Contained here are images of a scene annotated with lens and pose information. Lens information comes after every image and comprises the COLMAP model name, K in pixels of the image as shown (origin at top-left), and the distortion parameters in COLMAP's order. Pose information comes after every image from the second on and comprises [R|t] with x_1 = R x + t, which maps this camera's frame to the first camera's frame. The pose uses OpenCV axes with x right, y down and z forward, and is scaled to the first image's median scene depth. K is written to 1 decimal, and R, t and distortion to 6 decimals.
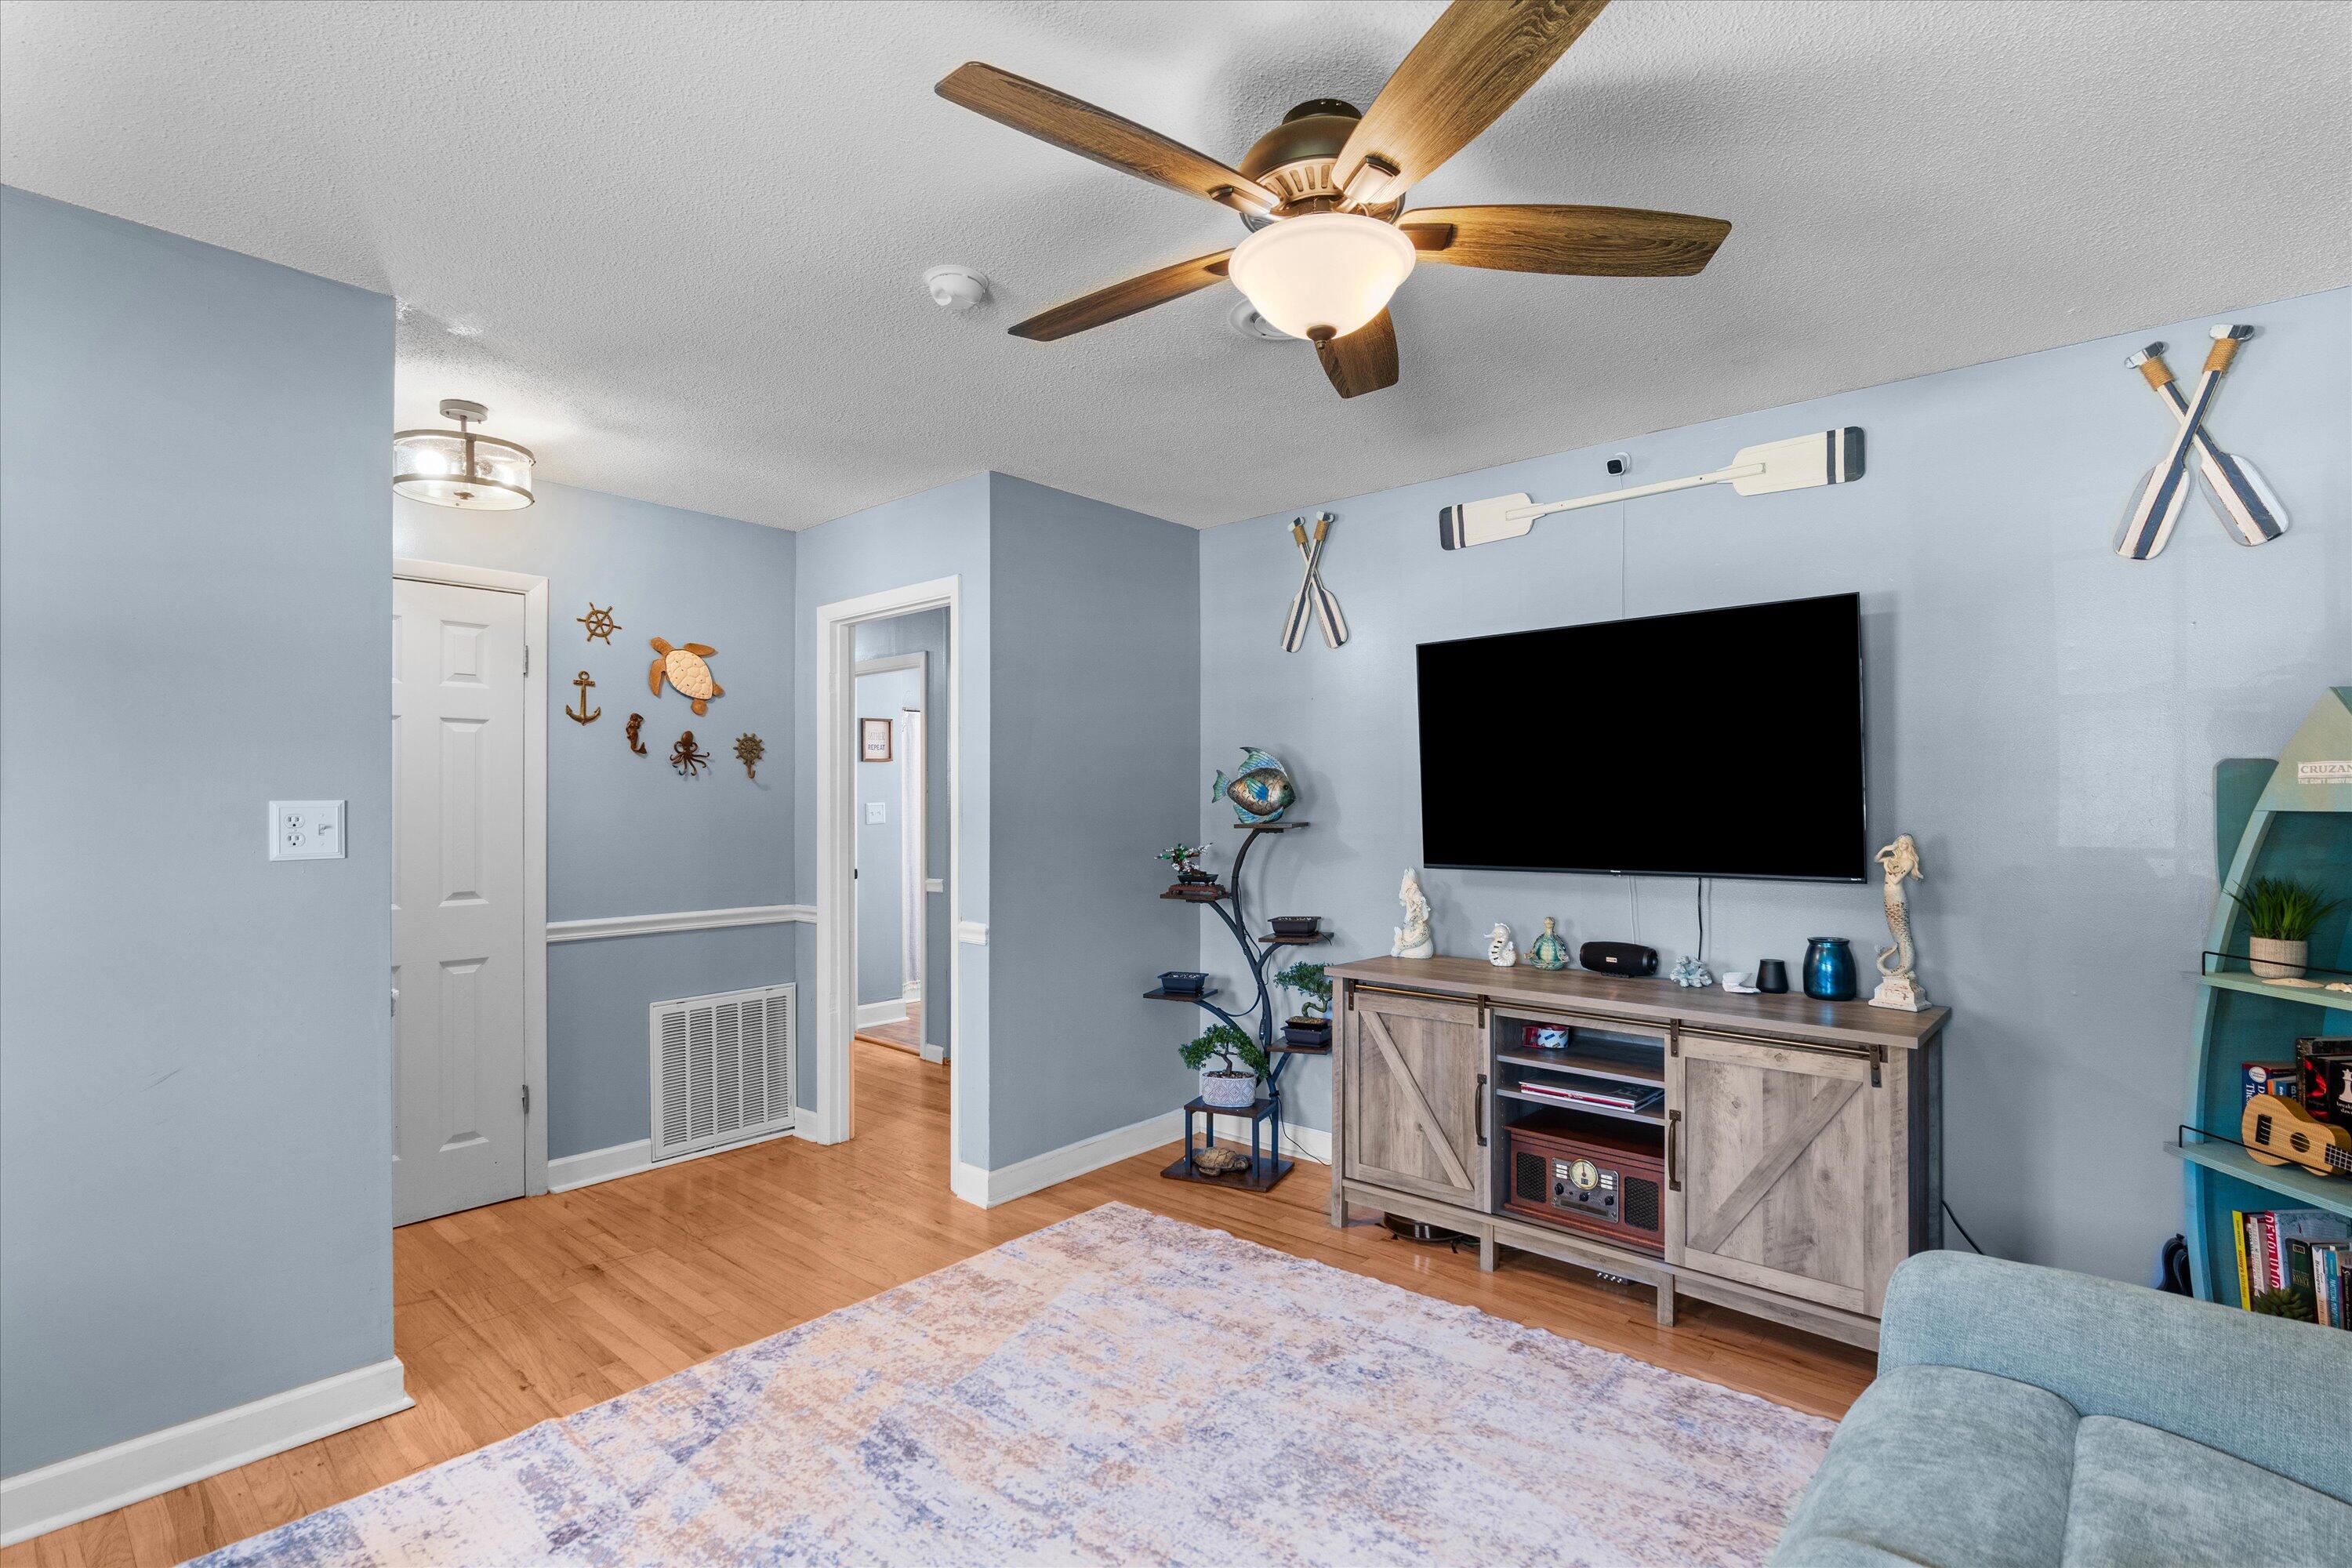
lens RADIAL K [[1090.4, 0, 1178.1], [0, 1090.4, 789.7], [0, 0, 1]] dist [-0.029317, 0.010528]
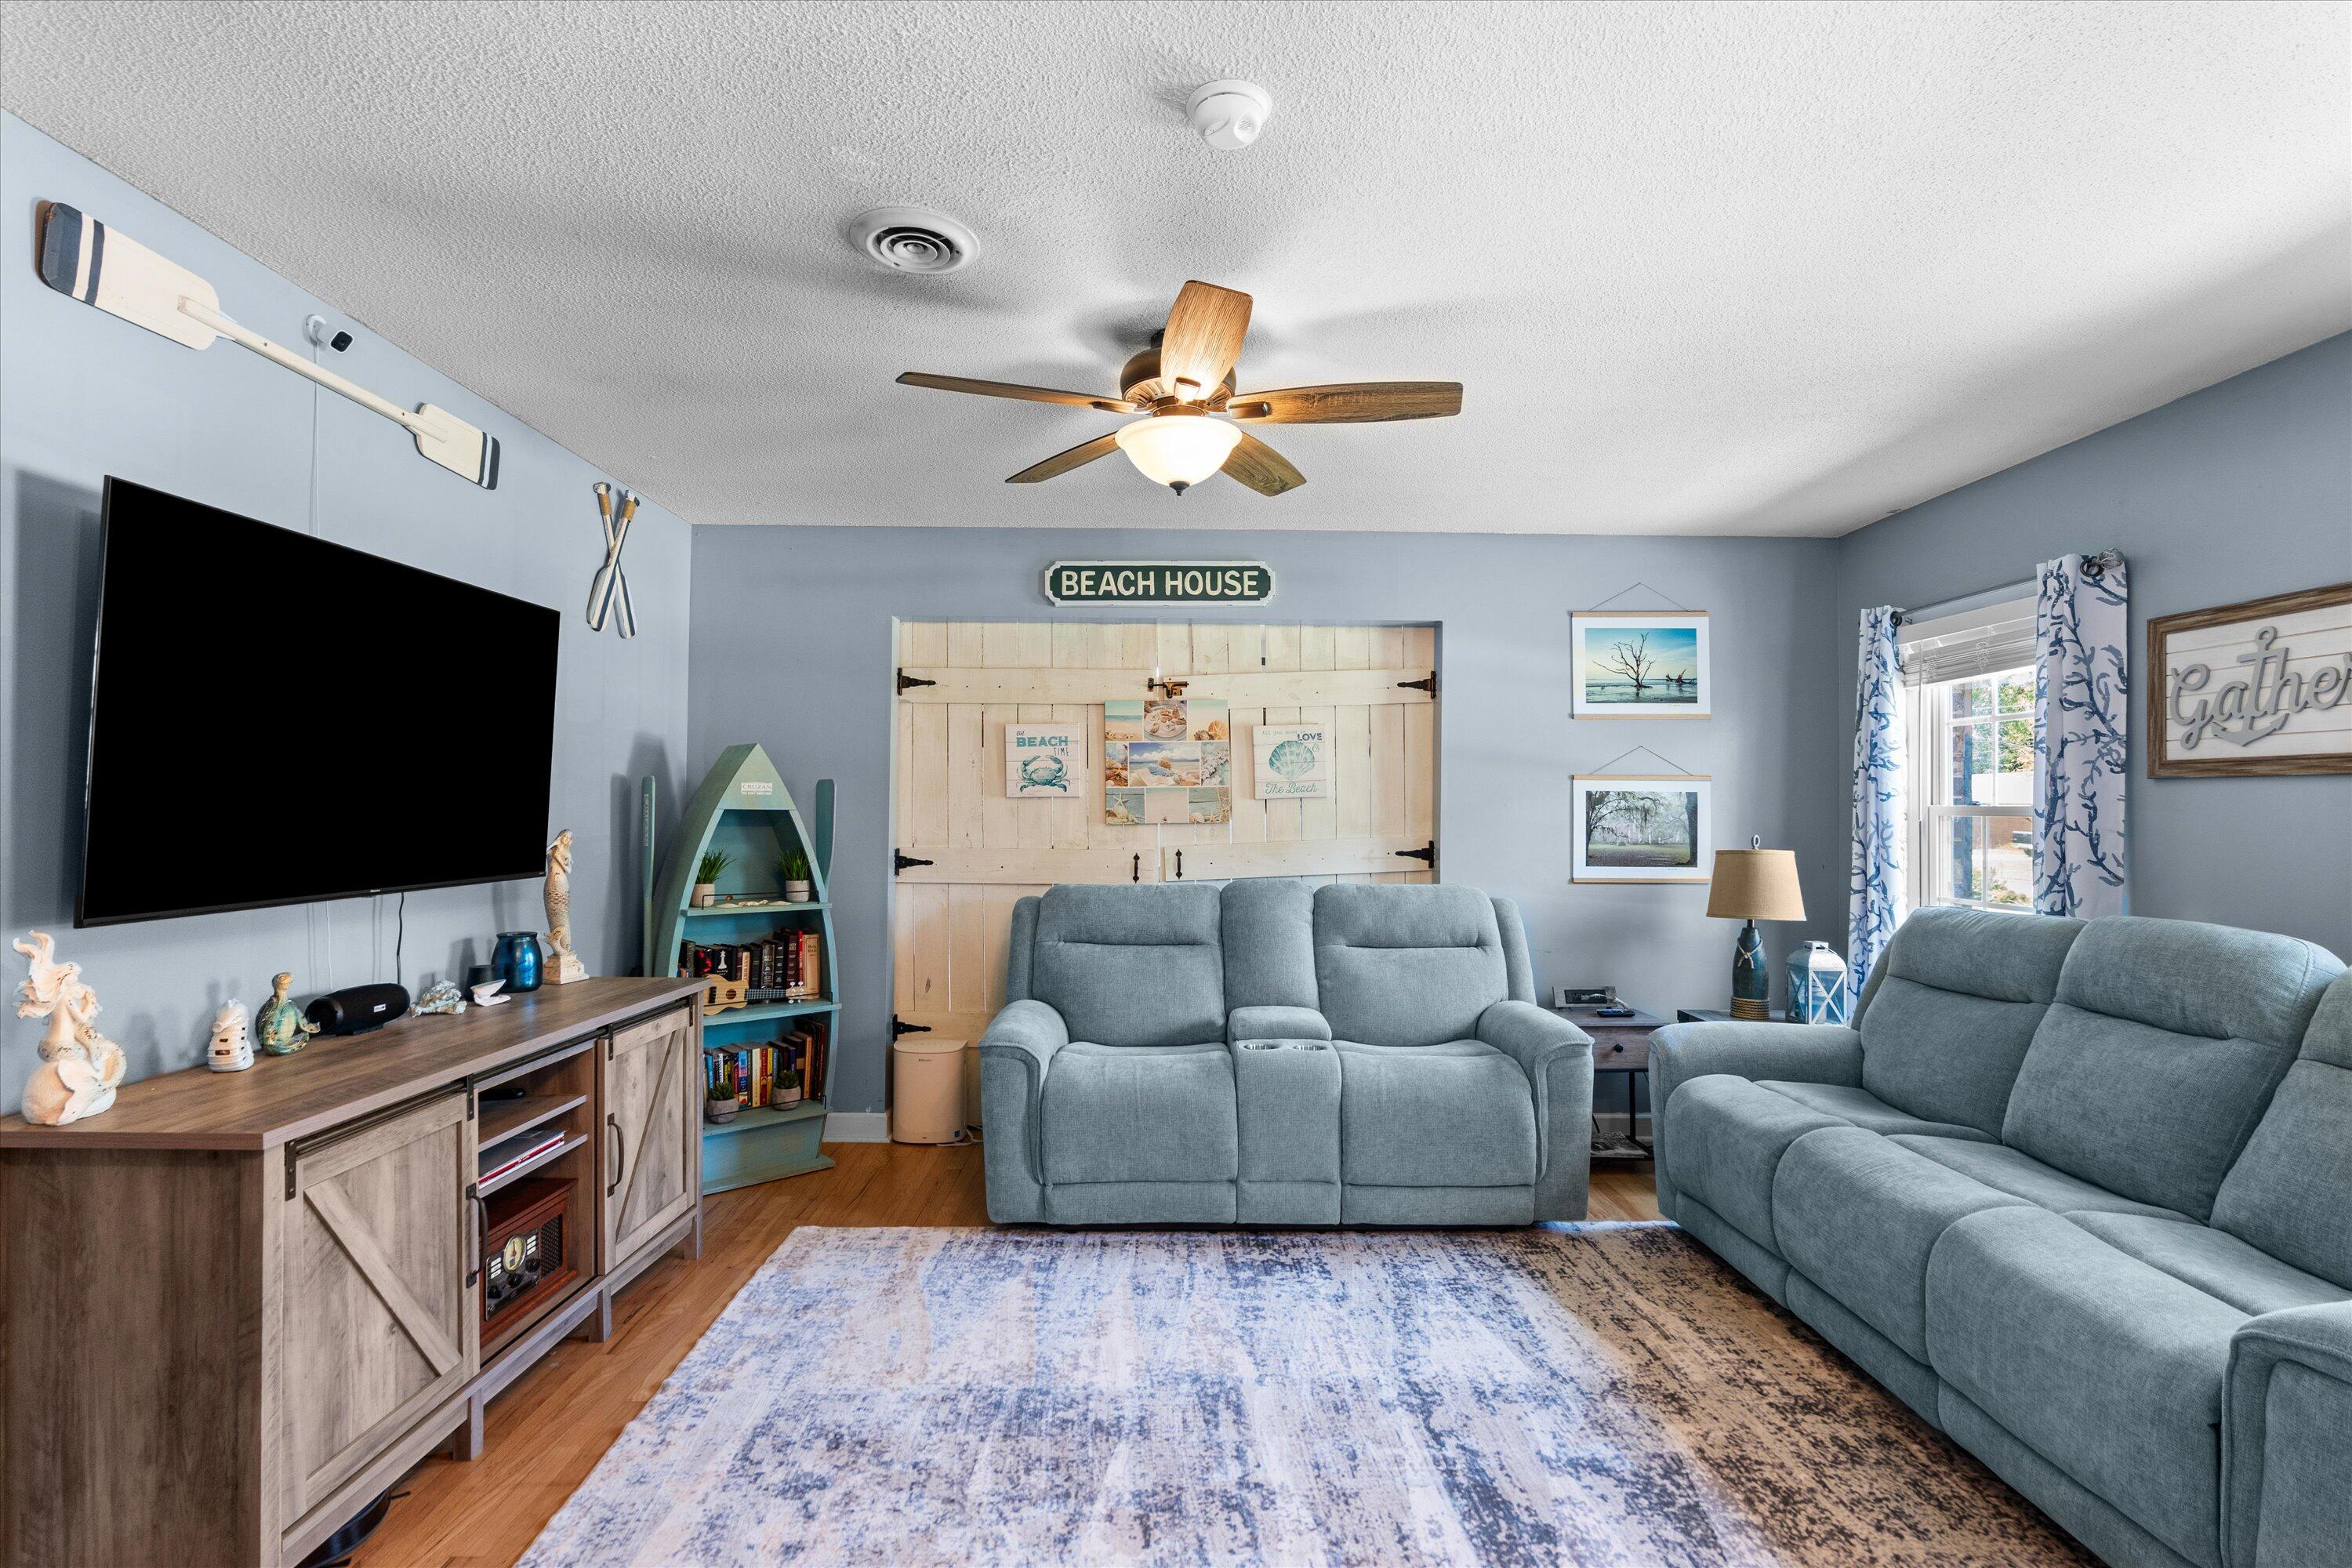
lens RADIAL K [[1090.4, 0, 1178.1], [0, 1090.4, 789.7], [0, 0, 1]] dist [-0.029317, 0.010528]
pose [[-0.663325, 0.011547, 0.748243, -0.556637], [-0.013843, 0.999521, -0.027697, 0.018596], [-0.748204, -0.028730, -0.662847, 1.137829]]
